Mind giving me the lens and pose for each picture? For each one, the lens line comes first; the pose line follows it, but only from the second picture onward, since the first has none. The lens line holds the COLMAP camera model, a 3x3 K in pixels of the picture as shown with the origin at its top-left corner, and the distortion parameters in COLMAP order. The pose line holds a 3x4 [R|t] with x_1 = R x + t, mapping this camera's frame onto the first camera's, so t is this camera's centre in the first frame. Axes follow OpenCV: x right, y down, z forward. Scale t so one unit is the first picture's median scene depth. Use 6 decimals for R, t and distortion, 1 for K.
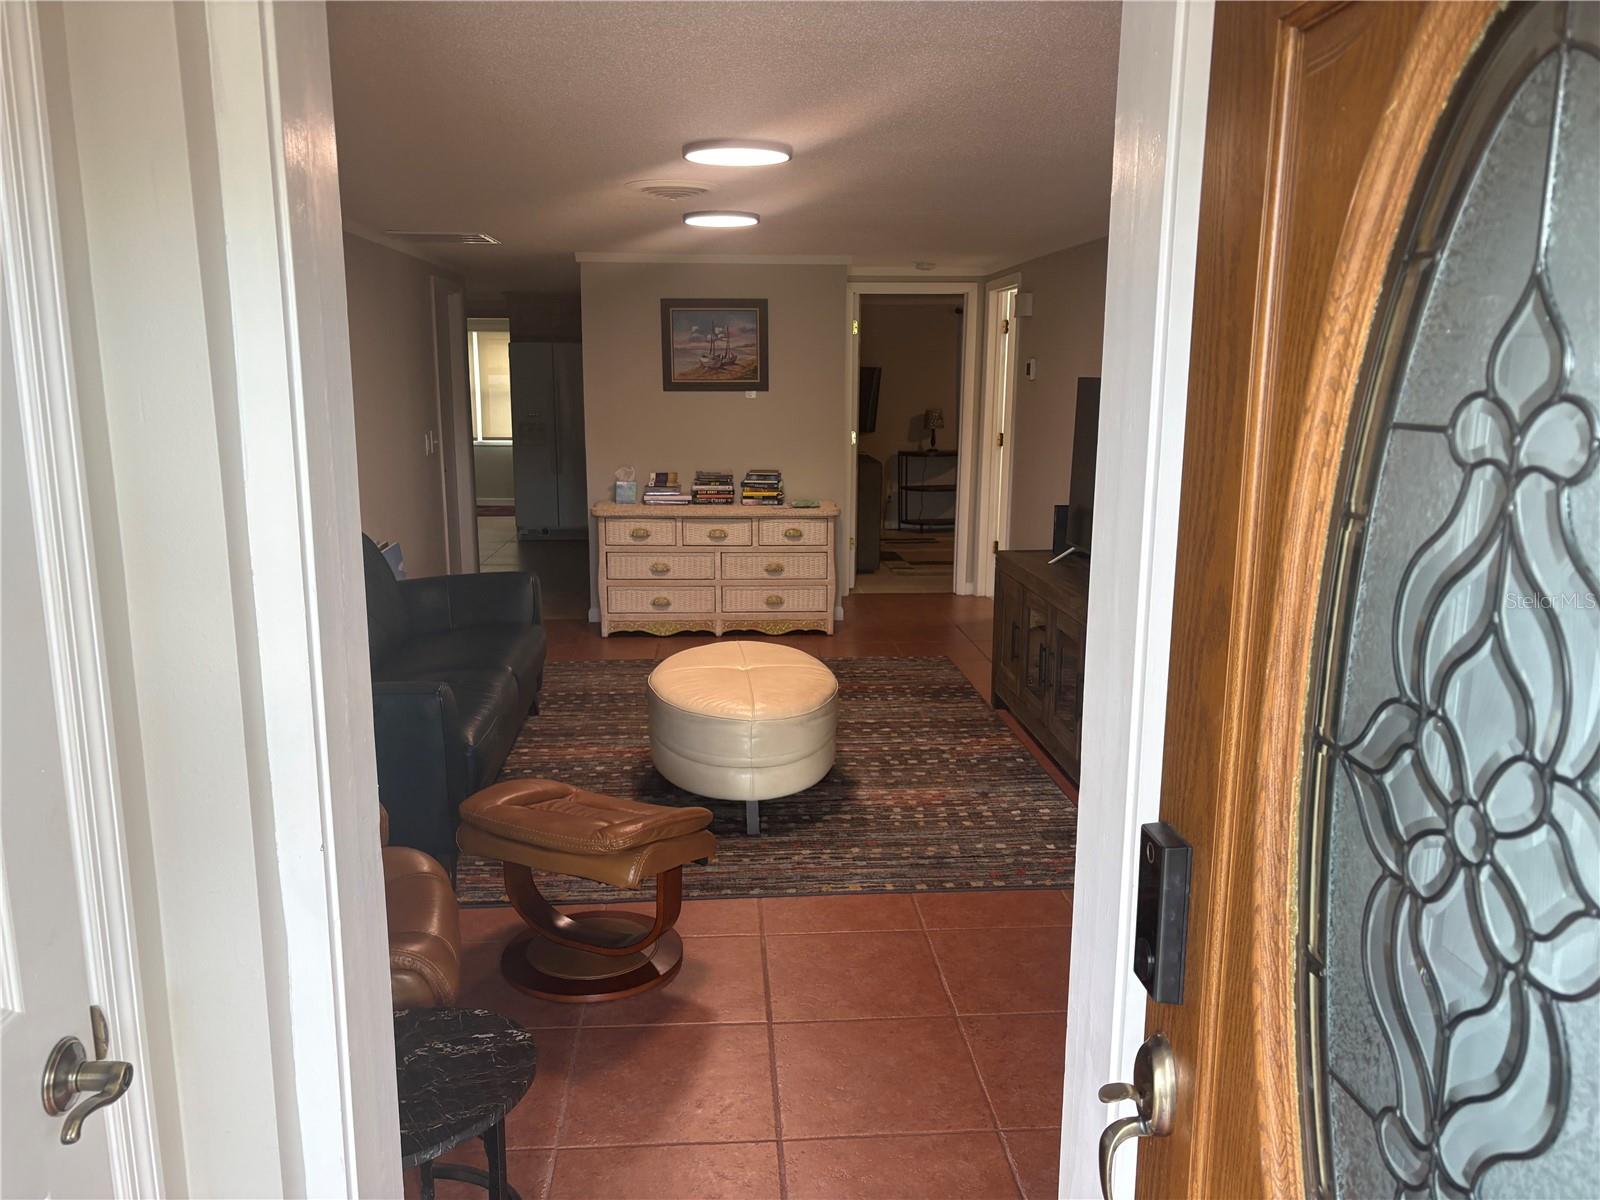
lens RADIAL K [[1205.1, 0, 773.8], [0, 1205.1, 599.8], [0, 0, 1]] dist [0.040433, -0.038325]
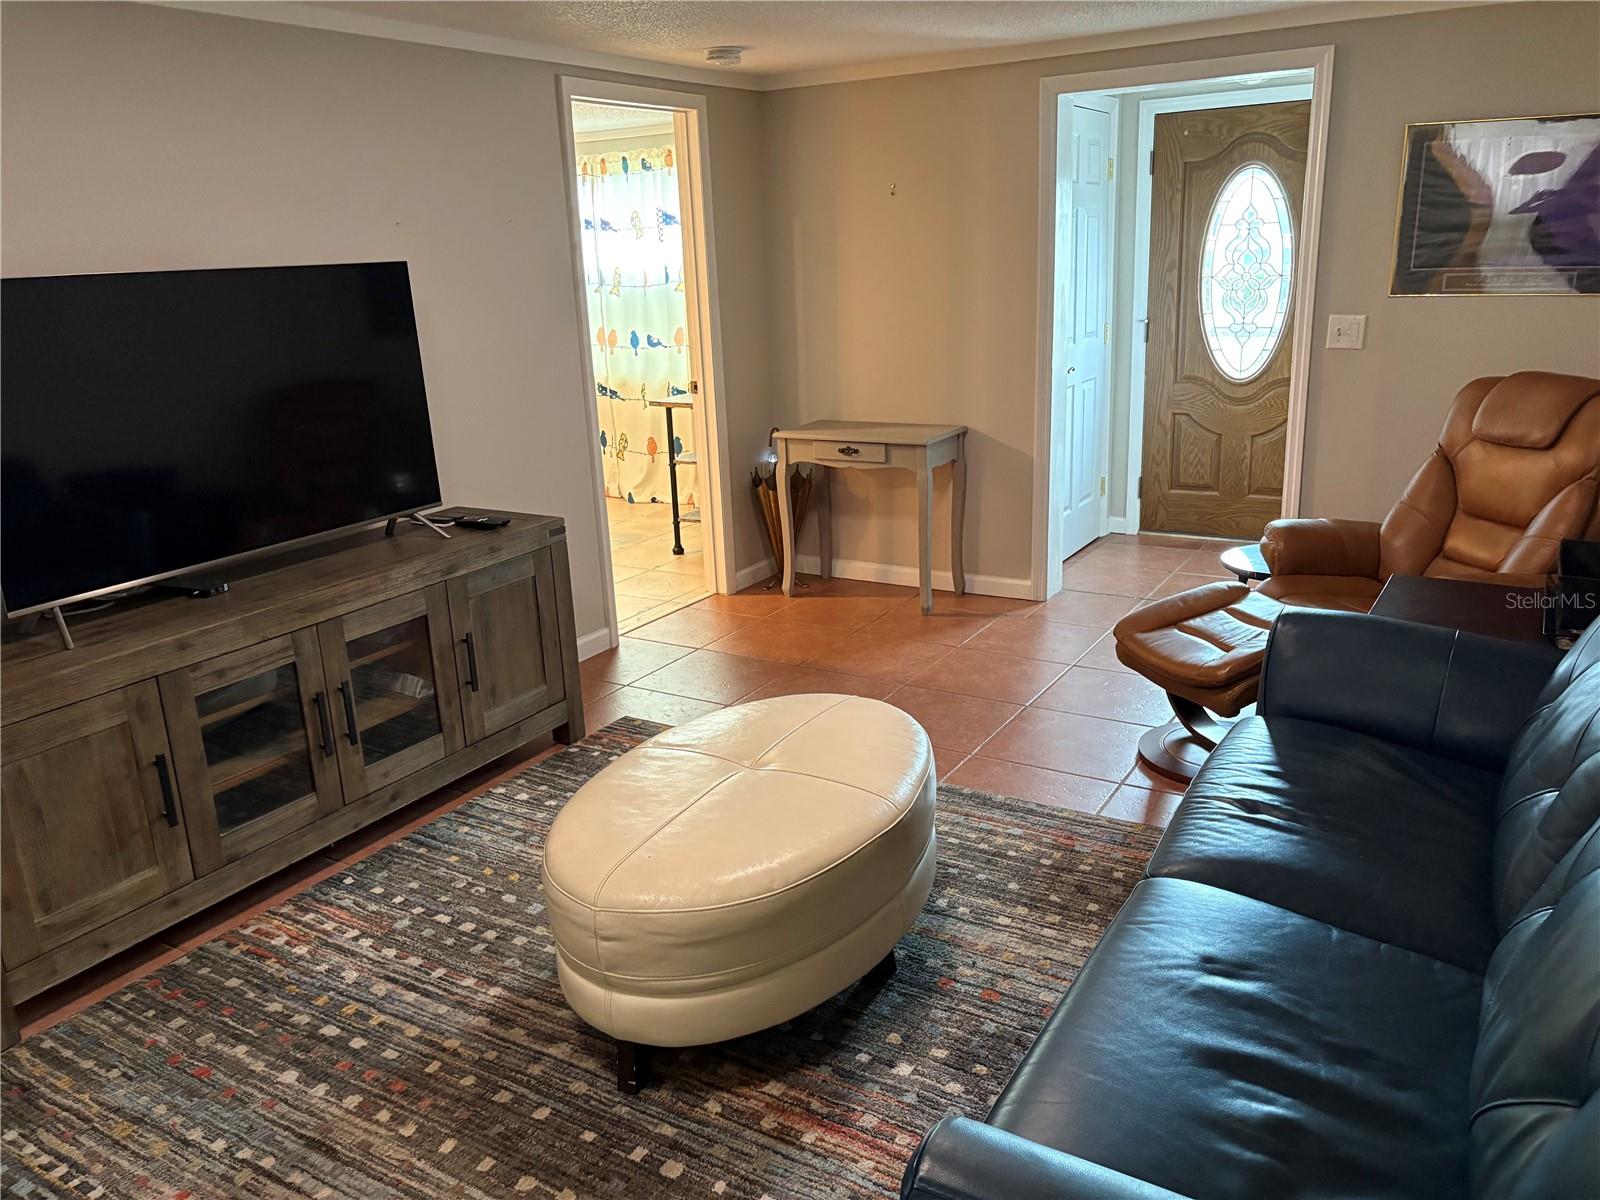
lens RADIAL K [[1205.1, 0, 814.6], [0, 1205.1, 597.6], [0, 0, 1]] dist [0.040433, -0.038325]
pose [[-0.832075, -0.128833, 0.539494, -0.256251], [0.139669, 0.892643, 0.428581, -0.188962], [-0.536790, 0.431962, -0.724752, 1.003205]]
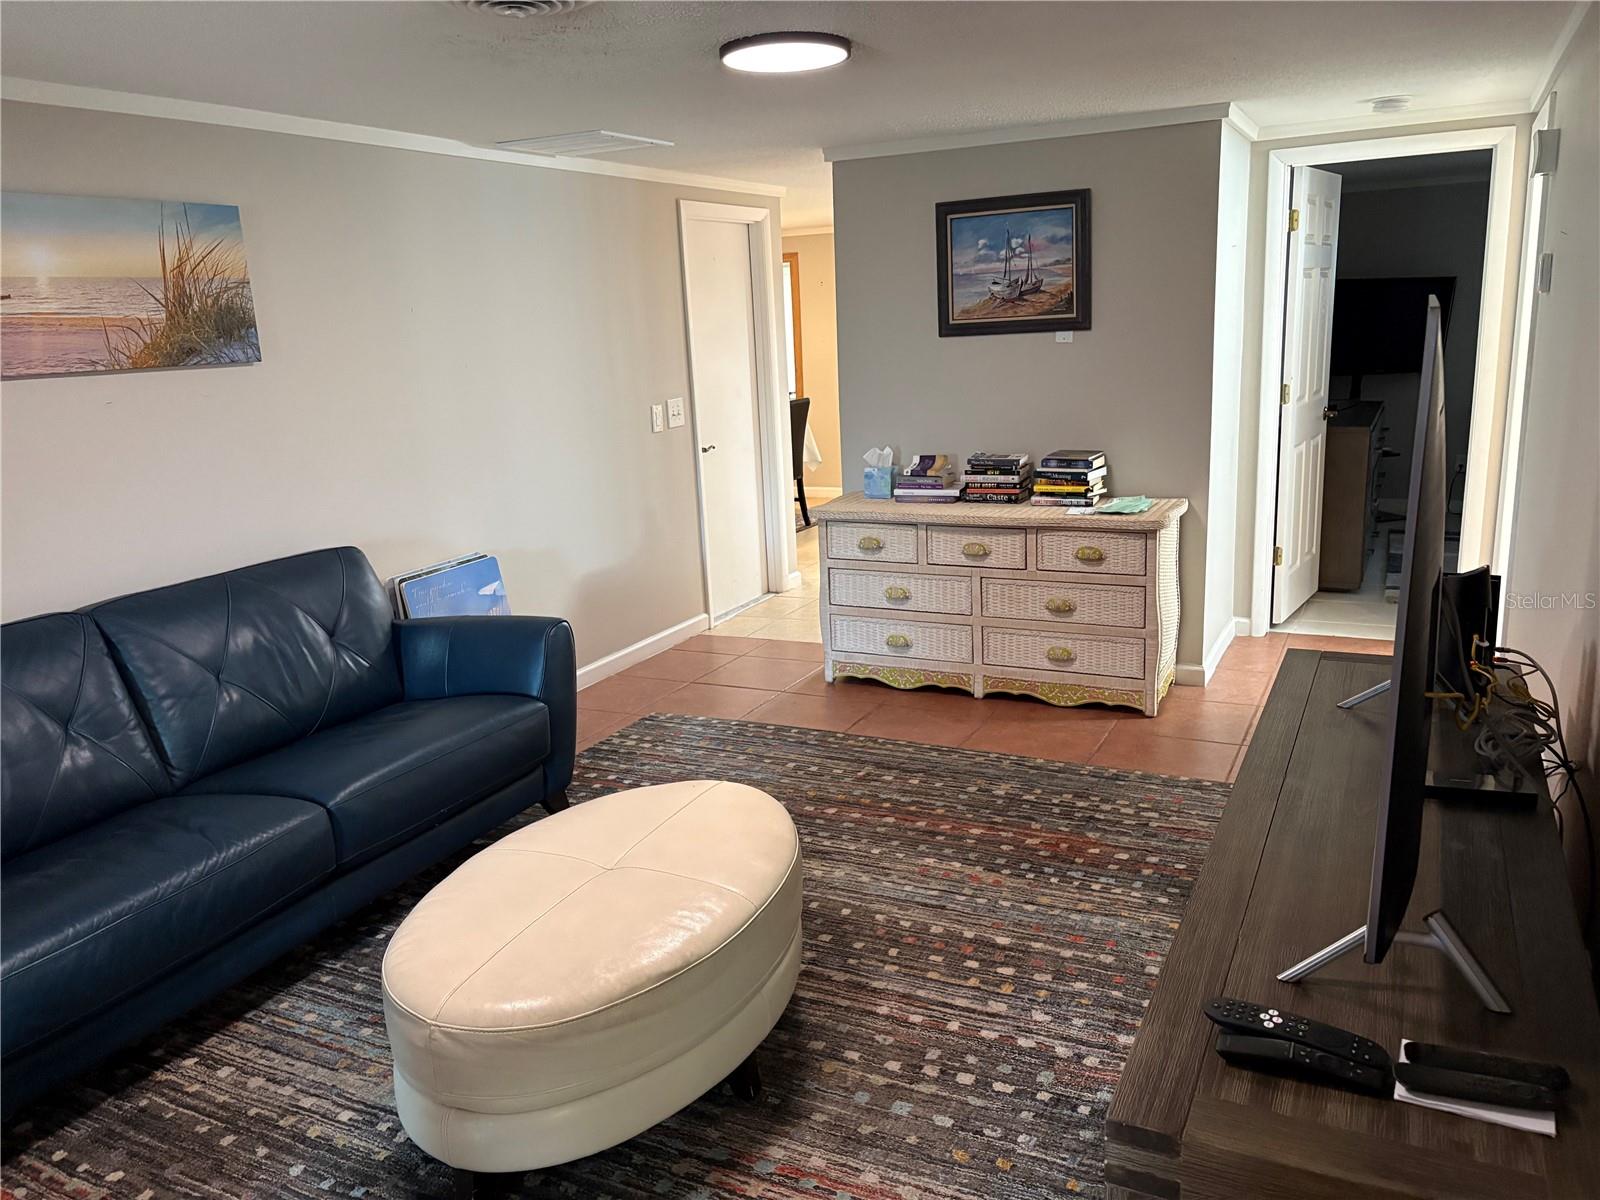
lens RADIAL K [[1205.1, 0, 791.1], [0, 1205.1, 589.9], [0, 0, 1]] dist [0.040433, -0.038325]
pose [[0.863347, 0.070055, -0.499724, 0.231342], [-0.046208, 0.997131, 0.059954, -0.077956], [0.502490, -0.028669, 0.864108, 0.417315]]
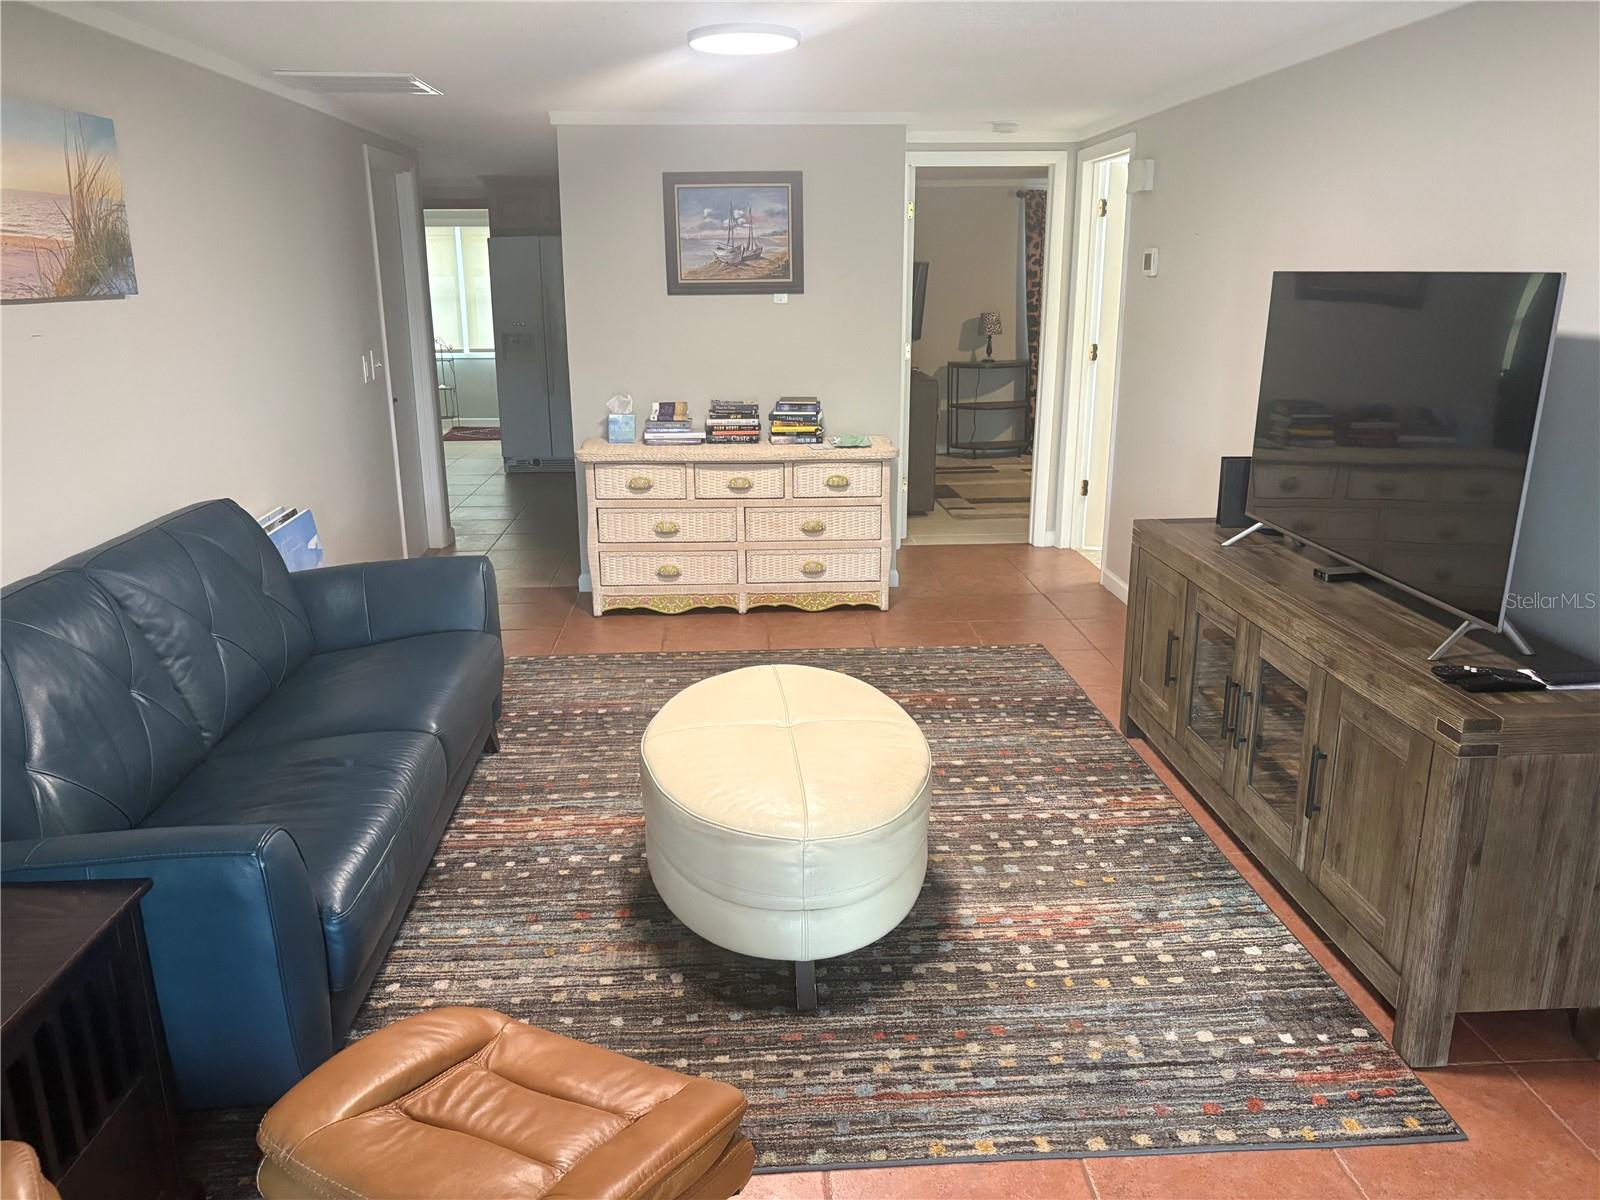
lens RADIAL K [[1205.1, 0, 778.3], [0, 1205.1, 602.9], [0, 0, 1]] dist [0.040433, -0.038325]
pose [[0.999909, -0.006653, -0.011712, -0.015475], [0.007586, 0.996642, 0.081528, -0.047049], [0.011131, -0.081609, 0.996602, 0.255821]]
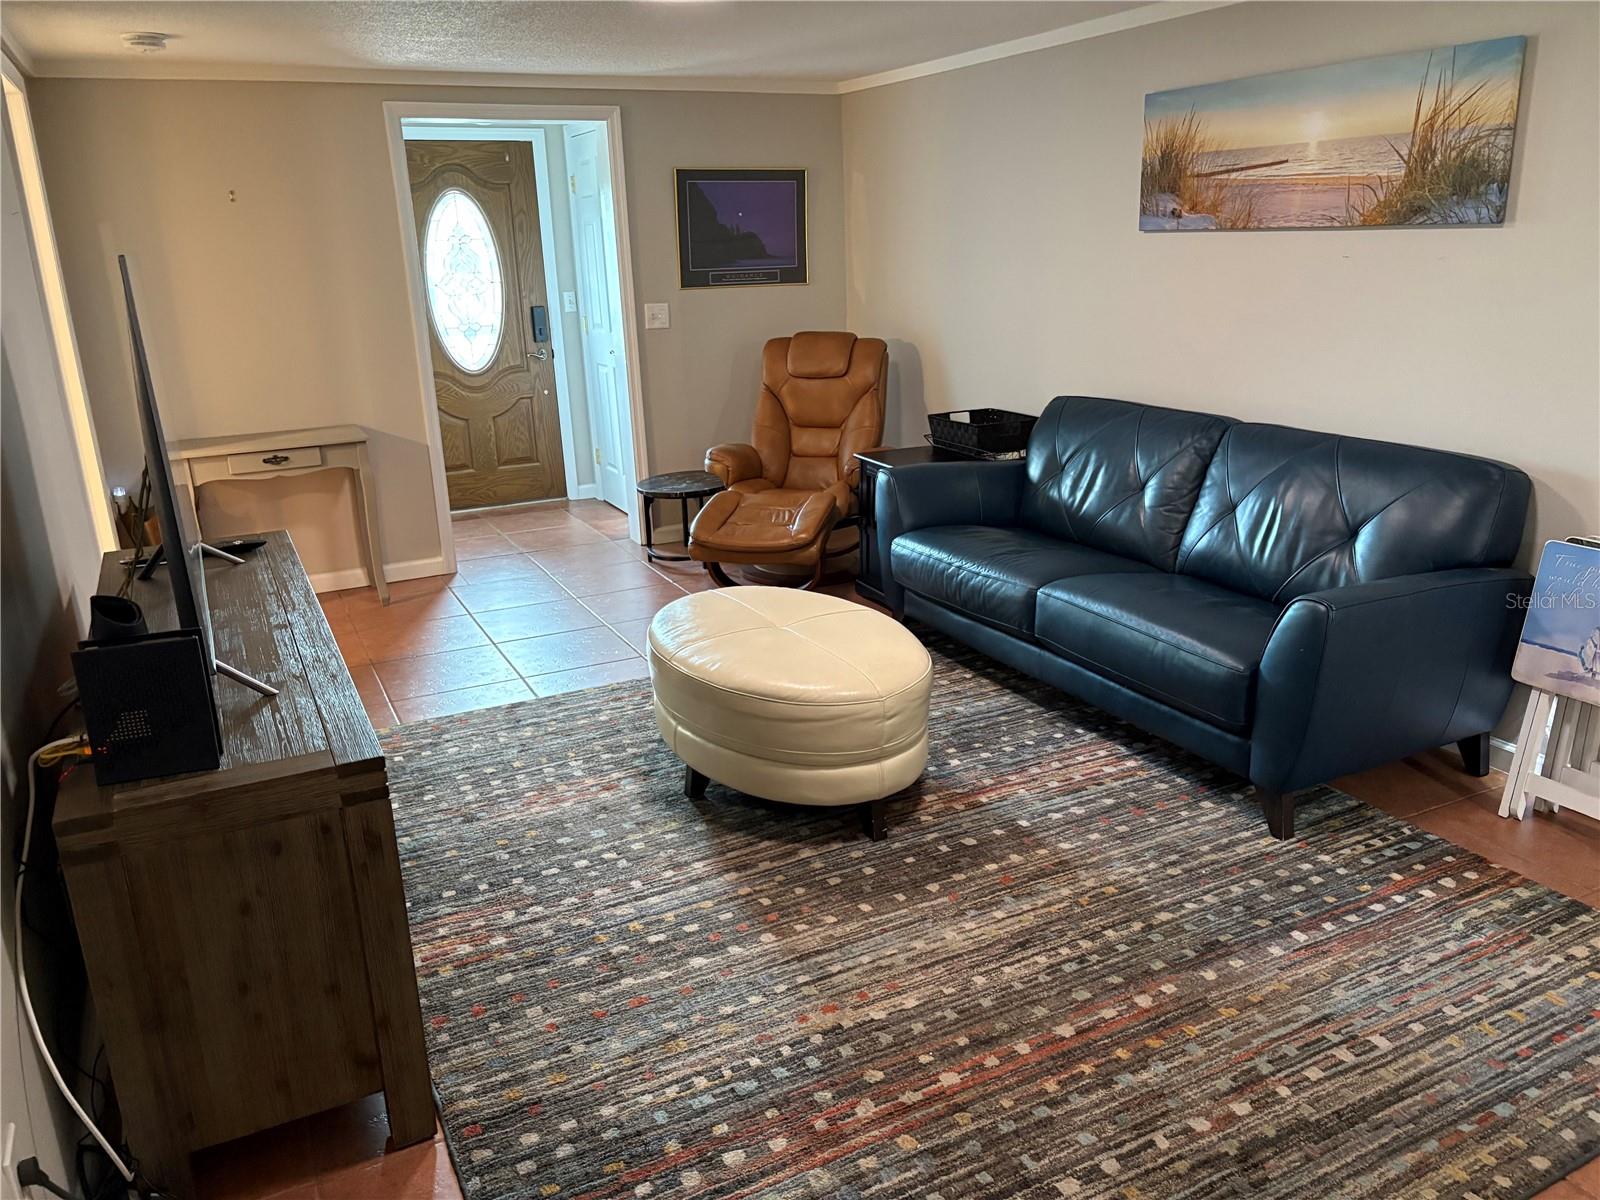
lens RADIAL K [[1205.1, 0, 809.7], [0, 1205.1, 593.7], [0, 0, 1]] dist [0.040433, -0.038325]
pose [[-0.913778, 0.140885, -0.380999, 0.179578], [-0.048796, 0.893068, 0.447269, -0.220963], [0.403271, 0.427296, -0.809191, 1.185127]]
